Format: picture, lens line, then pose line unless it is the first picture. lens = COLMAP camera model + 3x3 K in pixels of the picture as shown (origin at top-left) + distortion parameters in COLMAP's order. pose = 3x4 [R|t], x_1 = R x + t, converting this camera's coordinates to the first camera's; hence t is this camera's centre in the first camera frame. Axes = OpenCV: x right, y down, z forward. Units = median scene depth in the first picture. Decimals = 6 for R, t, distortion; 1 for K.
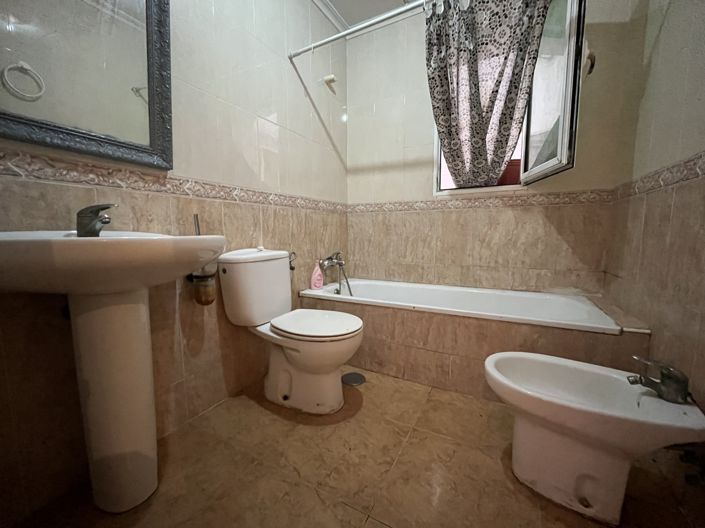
lens RADIAL K [[288.8, 0, 349.6], [0, 288.8, 263.5], [0, 0, 1]] dist [-0.003945, 0.000448]
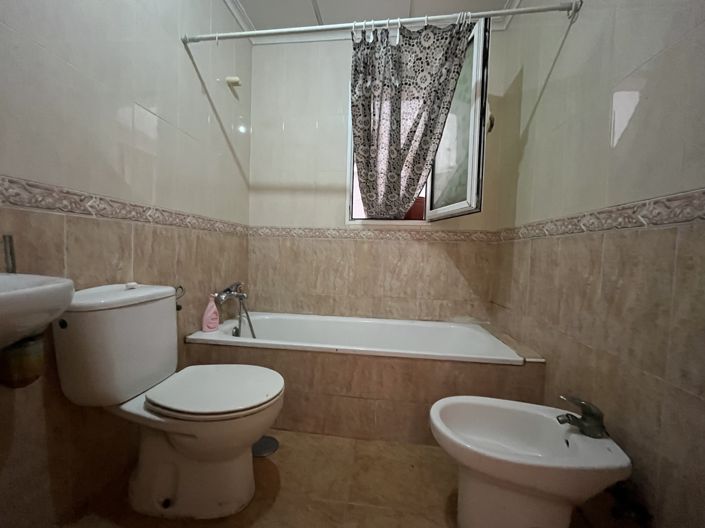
lens RADIAL K [[288.8, 0, 349.6], [0, 288.8, 263.5], [0, 0, 1]] dist [-0.003945, 0.000448]
pose [[0.926292, 0.020545, 0.376245, -0.079366], [0.004441, 0.997848, -0.065419, -0.054054], [-0.376779, 0.062268, 0.924208, 0.147614]]
